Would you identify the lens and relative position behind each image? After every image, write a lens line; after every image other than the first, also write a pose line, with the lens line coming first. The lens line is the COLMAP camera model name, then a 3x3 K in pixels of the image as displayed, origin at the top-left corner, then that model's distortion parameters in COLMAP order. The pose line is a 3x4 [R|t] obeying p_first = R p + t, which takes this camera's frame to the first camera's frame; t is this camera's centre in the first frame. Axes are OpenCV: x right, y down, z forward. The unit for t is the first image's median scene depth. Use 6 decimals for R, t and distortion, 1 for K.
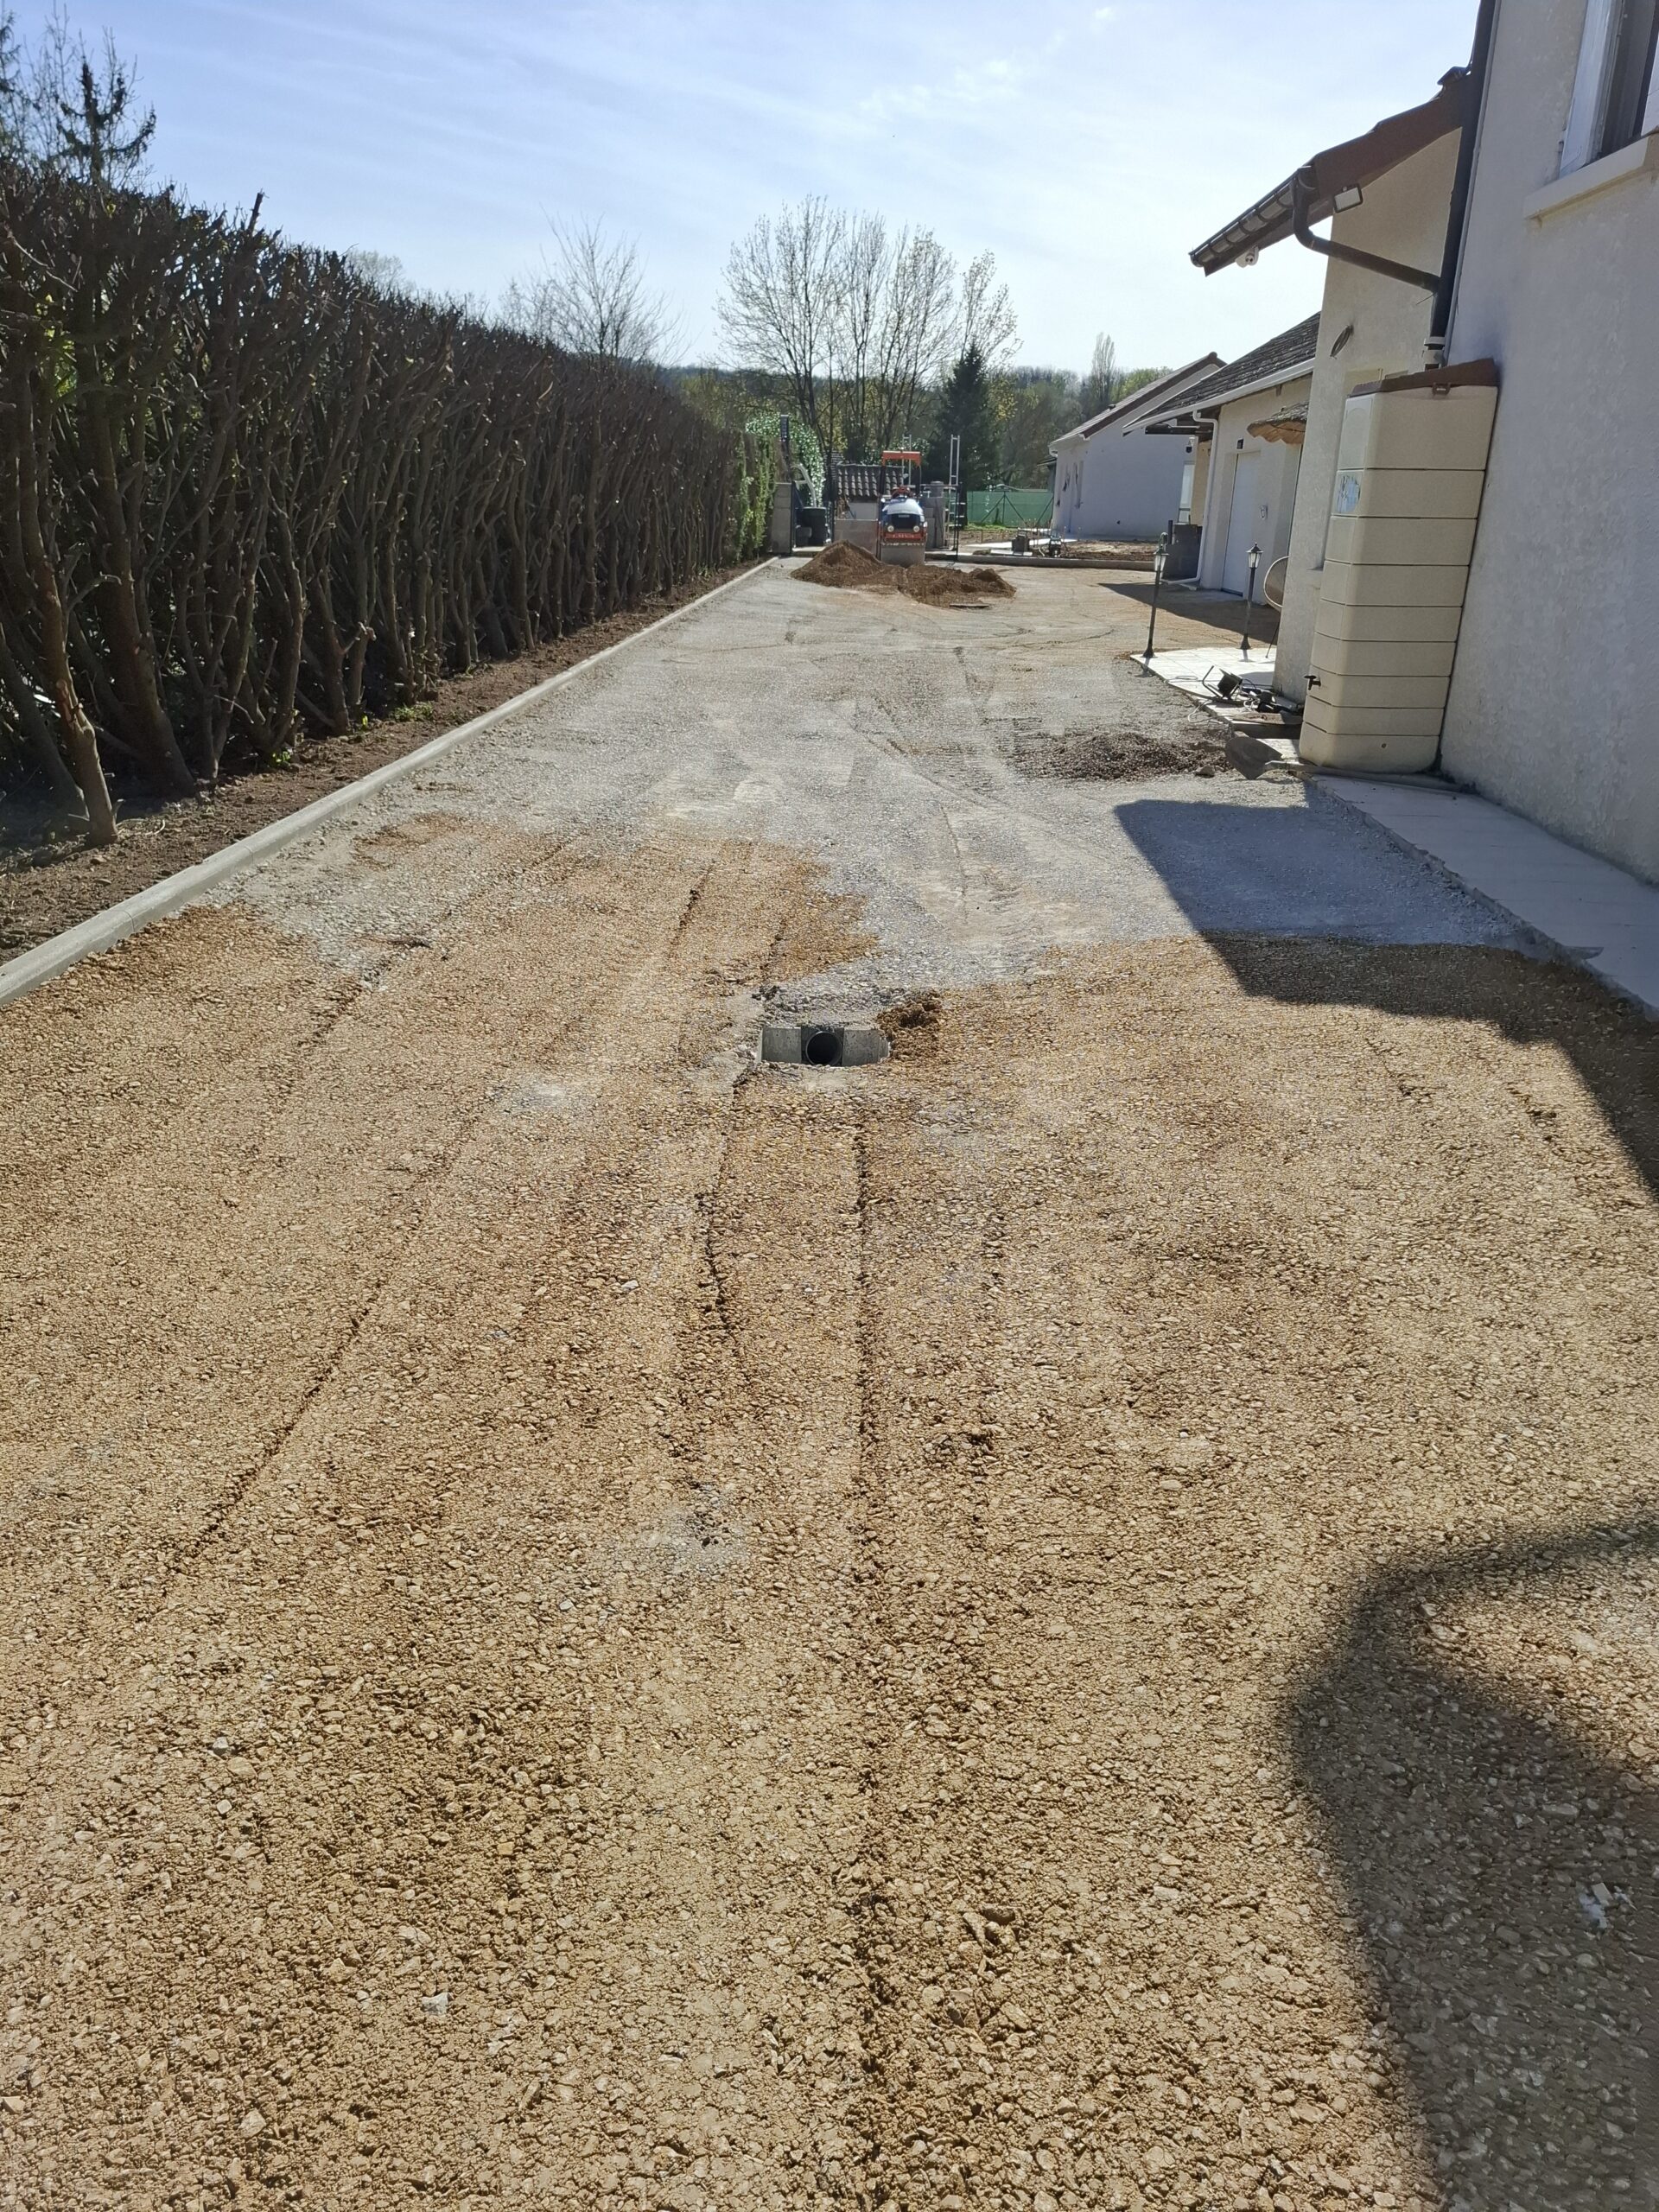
lens RADIAL K [[1499.0, 0, 788.1], [0, 1499.0, 1104.4], [0, 0, 1]] dist [0.061794, -0.073709]
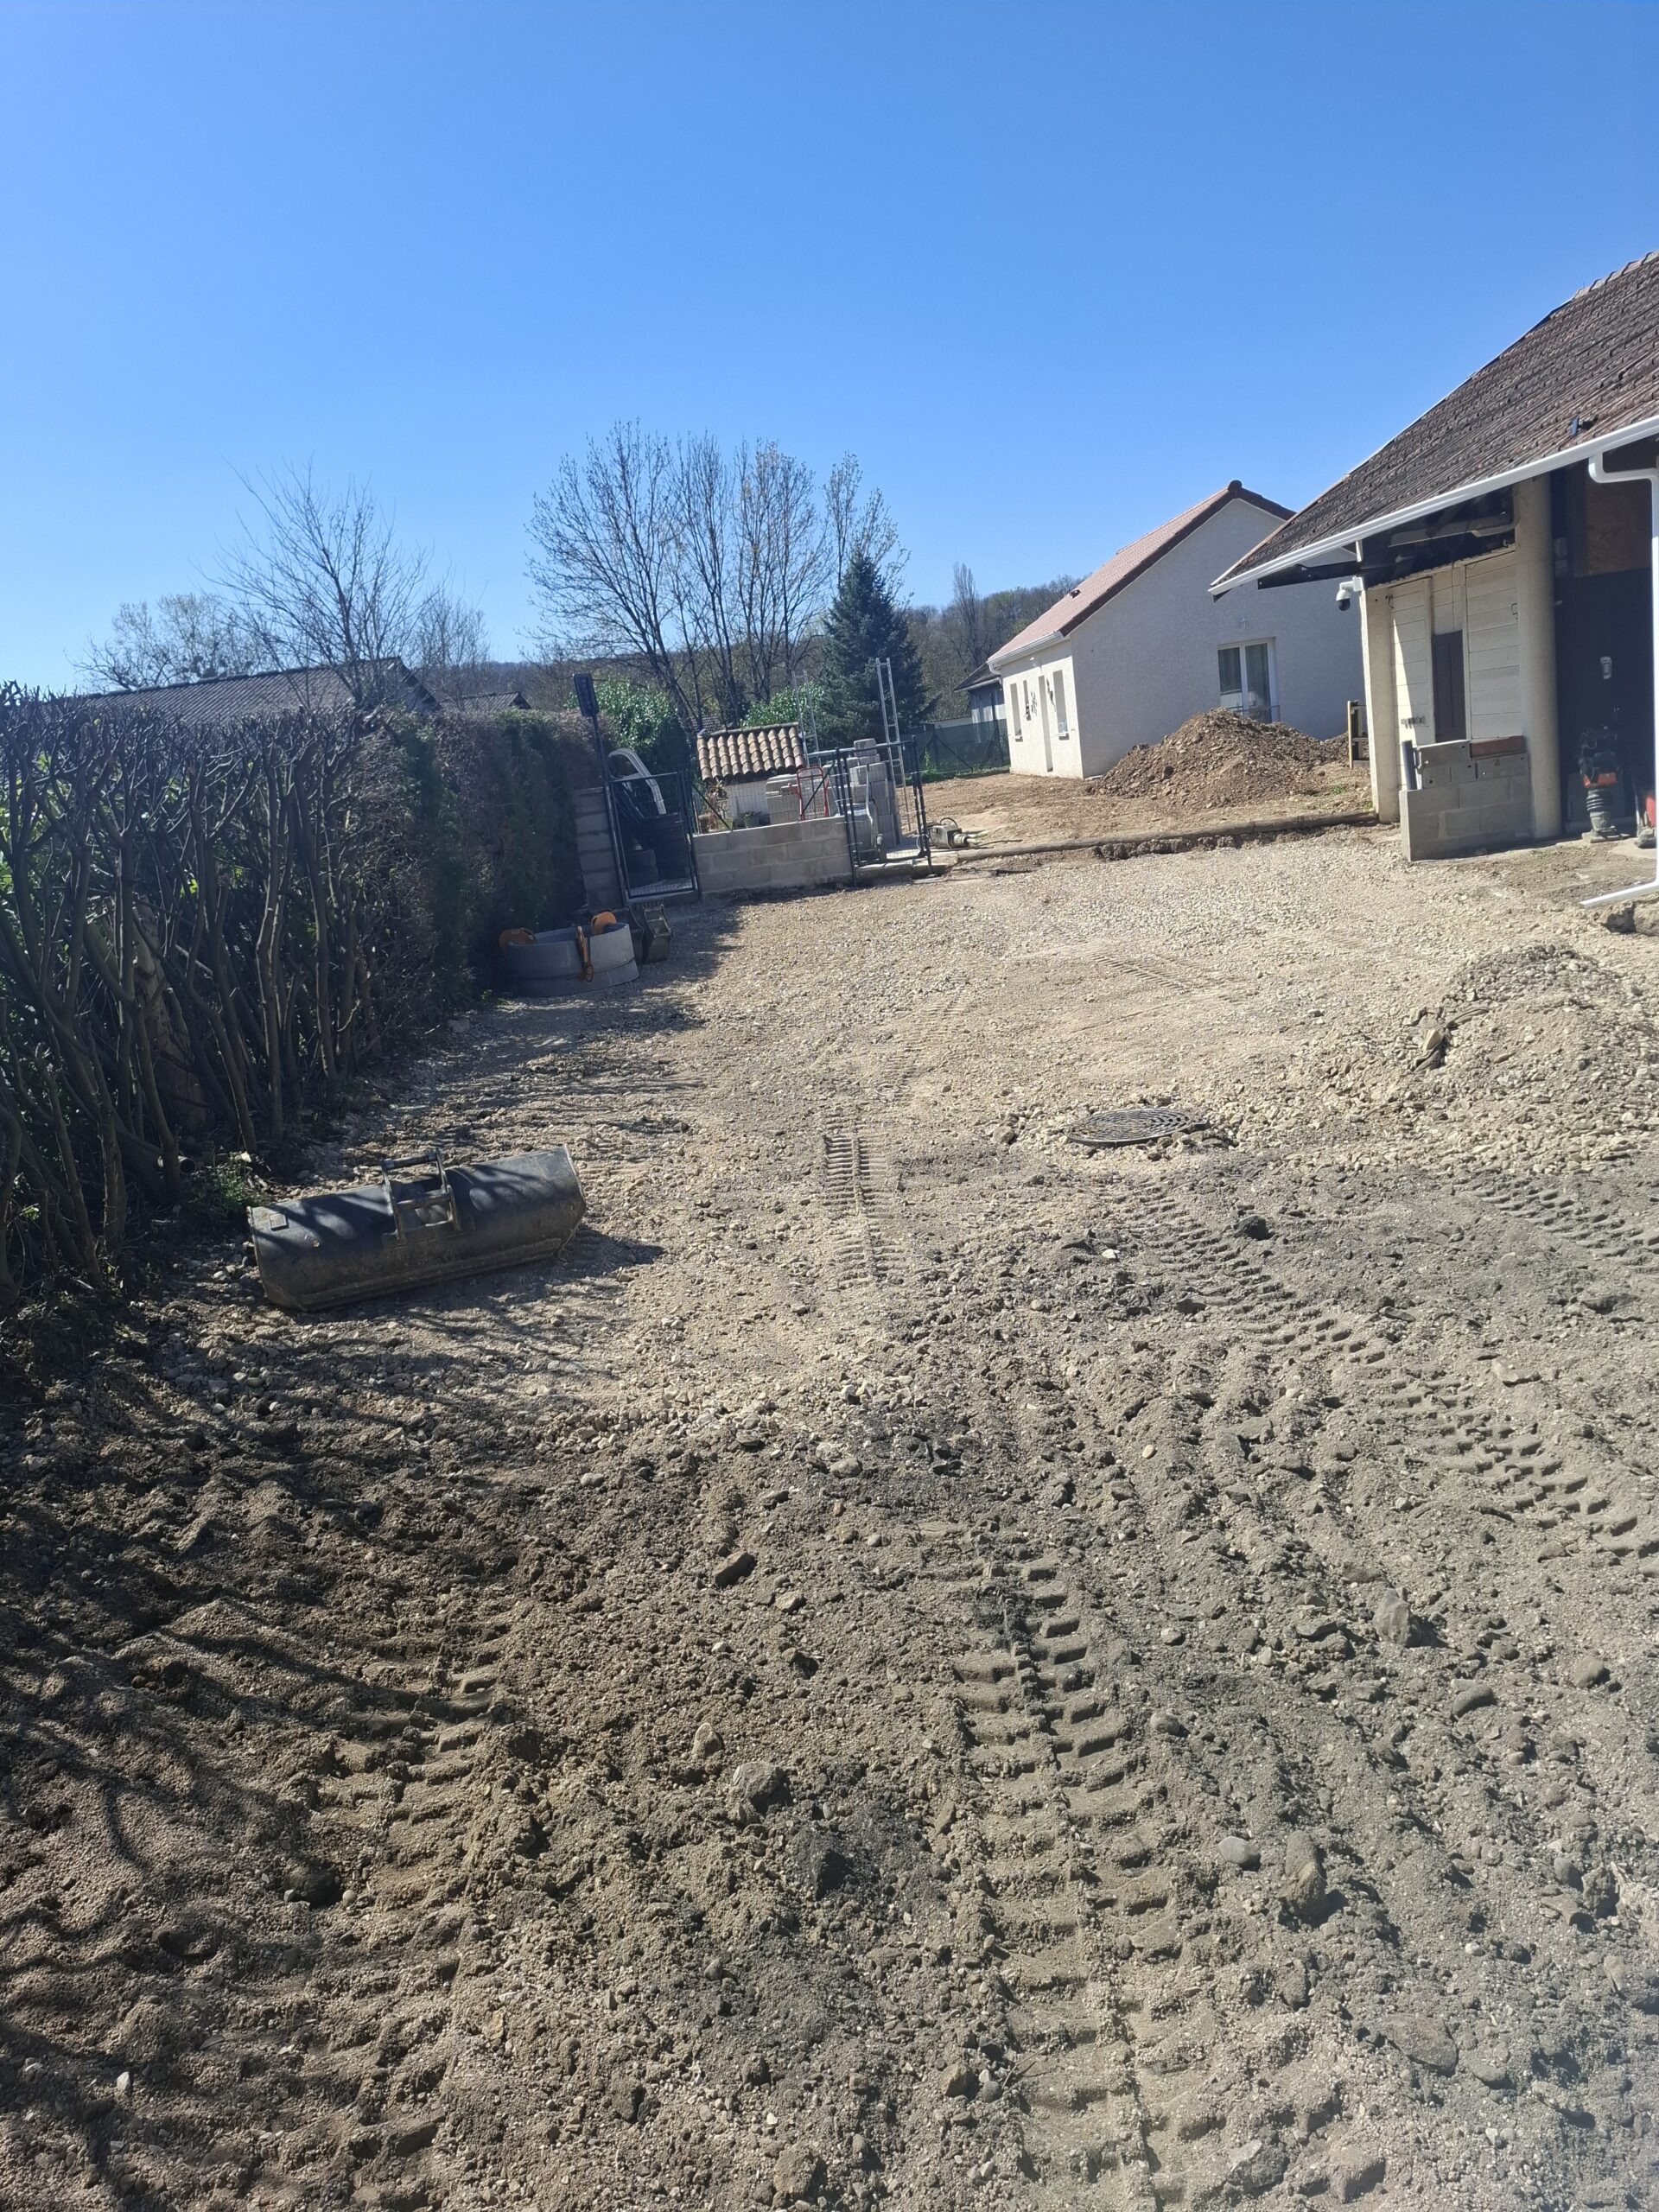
lens RADIAL K [[1486.6, 0, 829.5], [0, 1486.6, 1106.0], [0, 0, 1]] dist [0.096431, -0.135716]
pose [[0.983303, -0.173491, 0.054914, 0.018348], [0.179741, 0.973089, -0.144193, -0.115960], [-0.028420, 0.151656, 0.988025, 0.273475]]
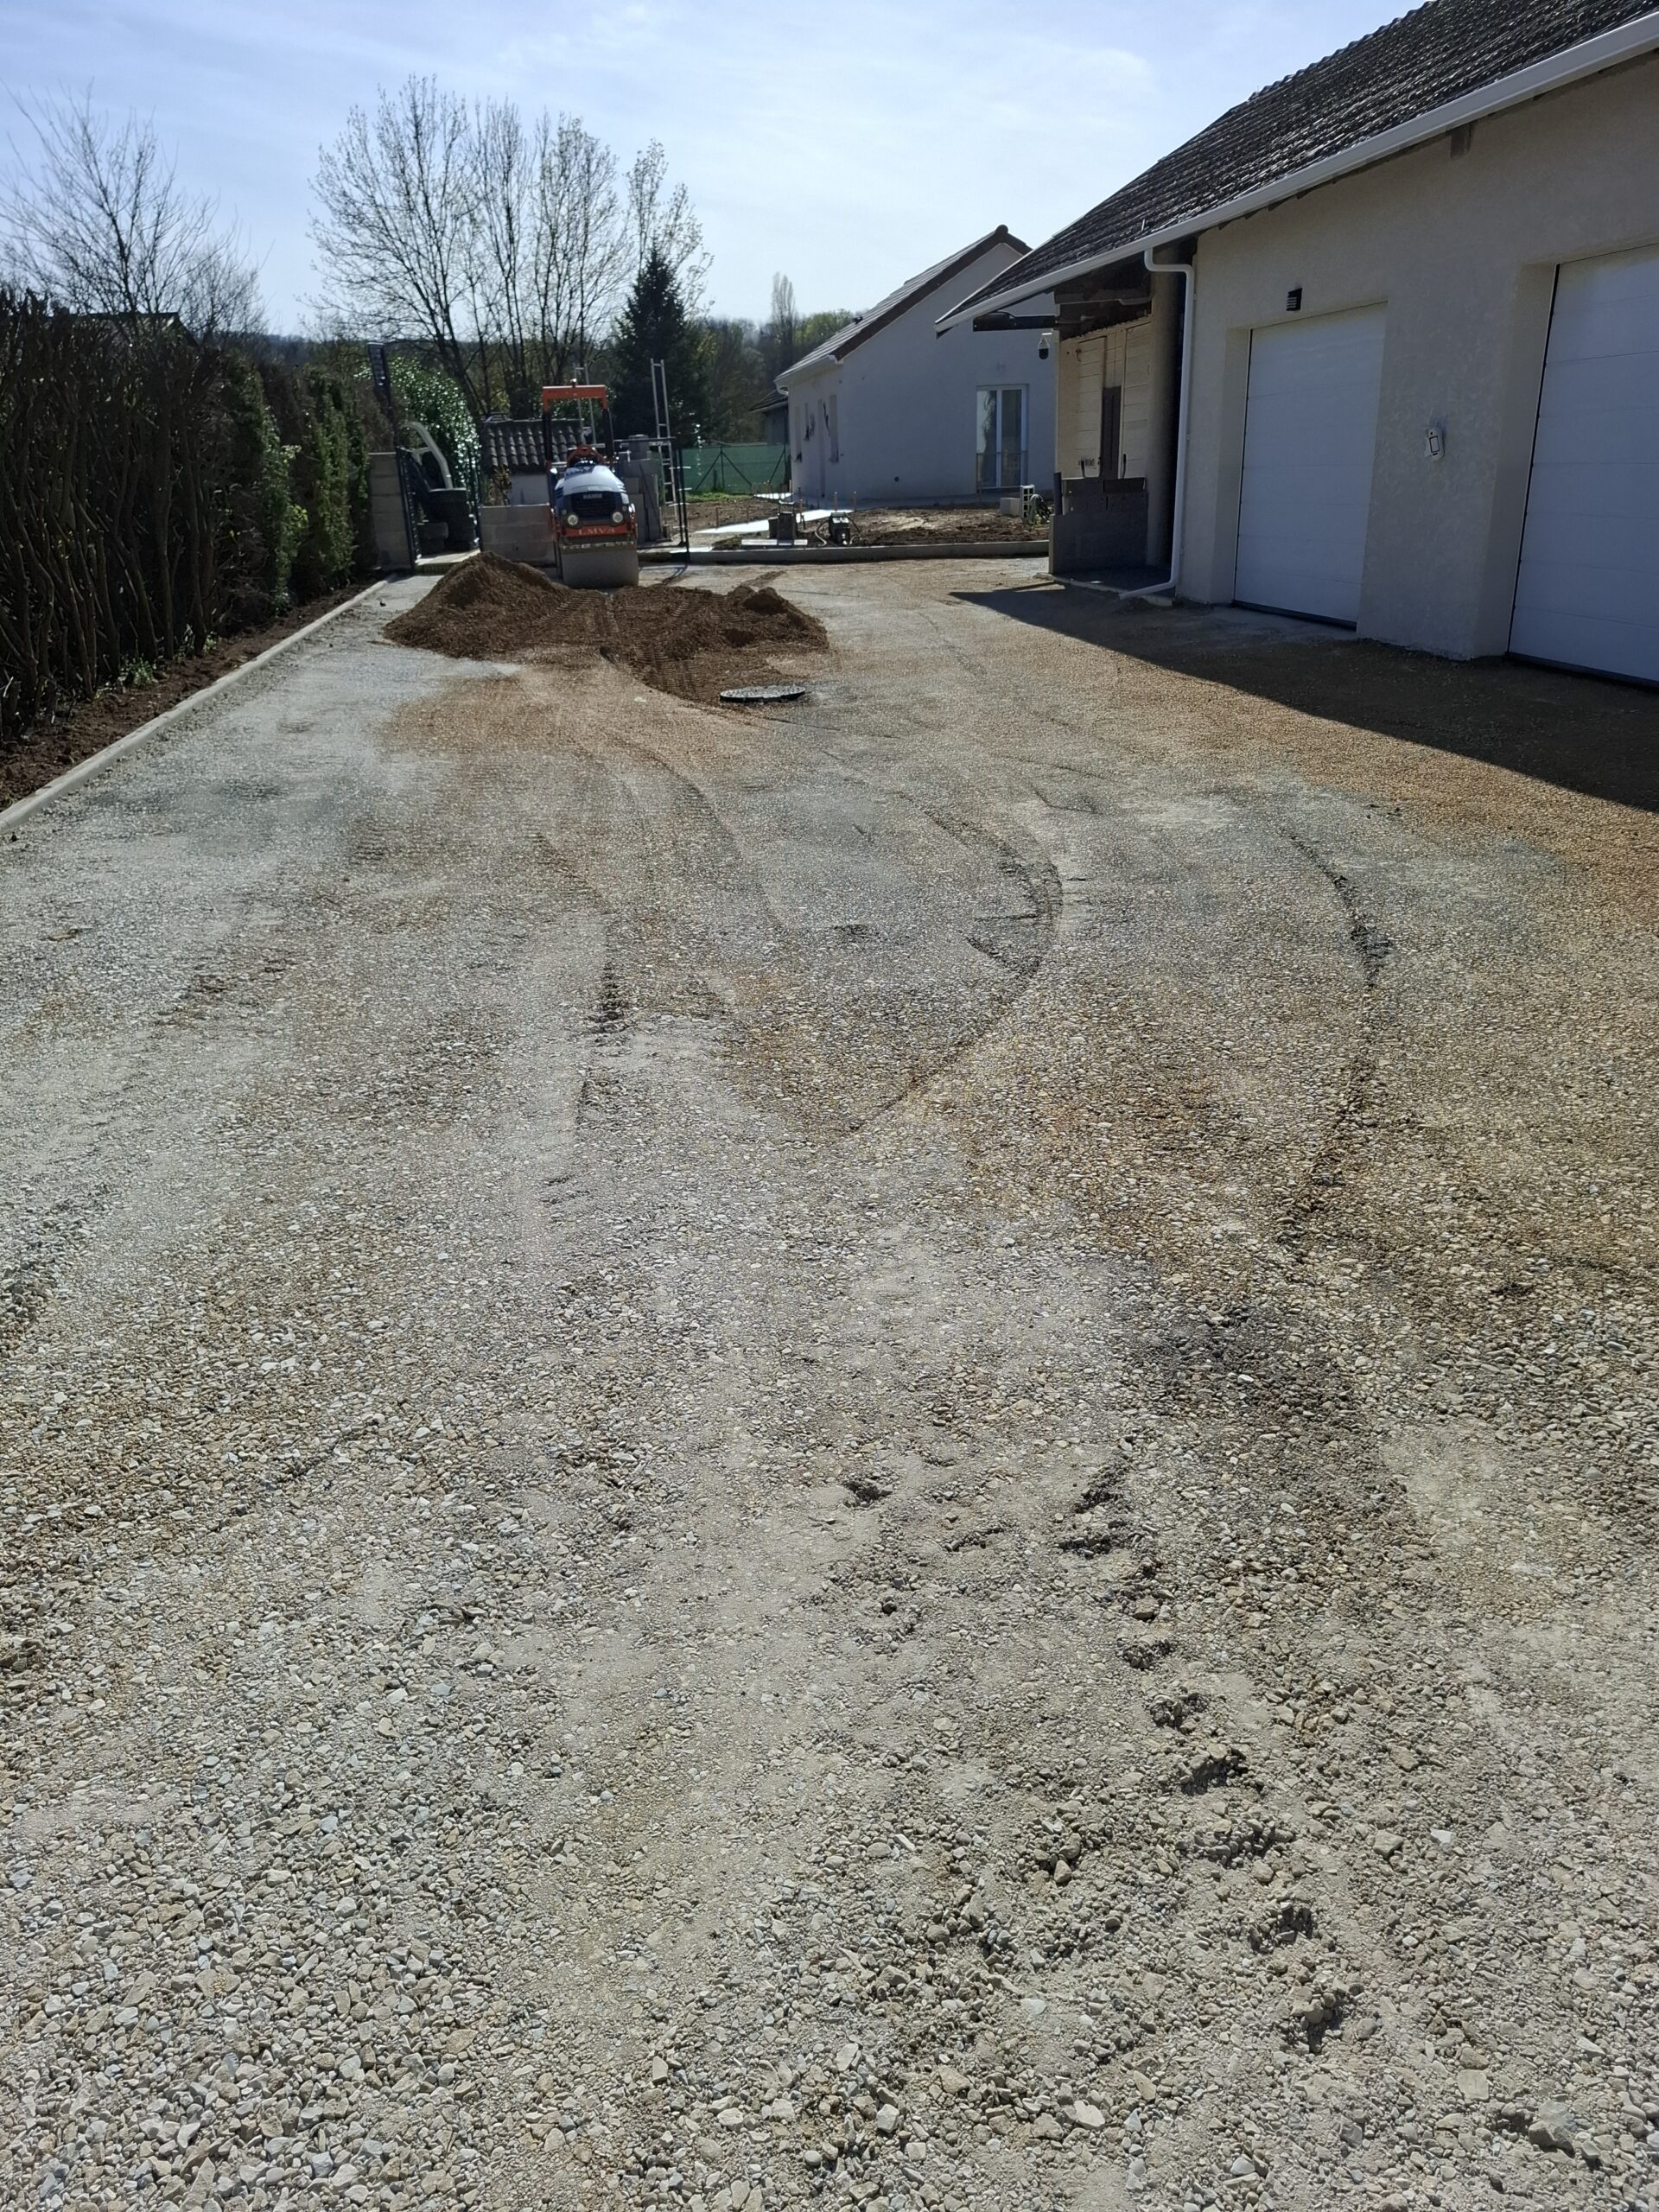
lens RADIAL K [[1499.0, 0, 788.1], [0, 1499.0, 1104.4], [0, 0, 1]] dist [0.061794, -0.073709]
pose [[0.979885, -0.133556, 0.148281, 0.017601], [0.130533, 0.990991, 0.029979, -0.088480], [-0.150949, -0.010020, 0.988491, 0.220375]]
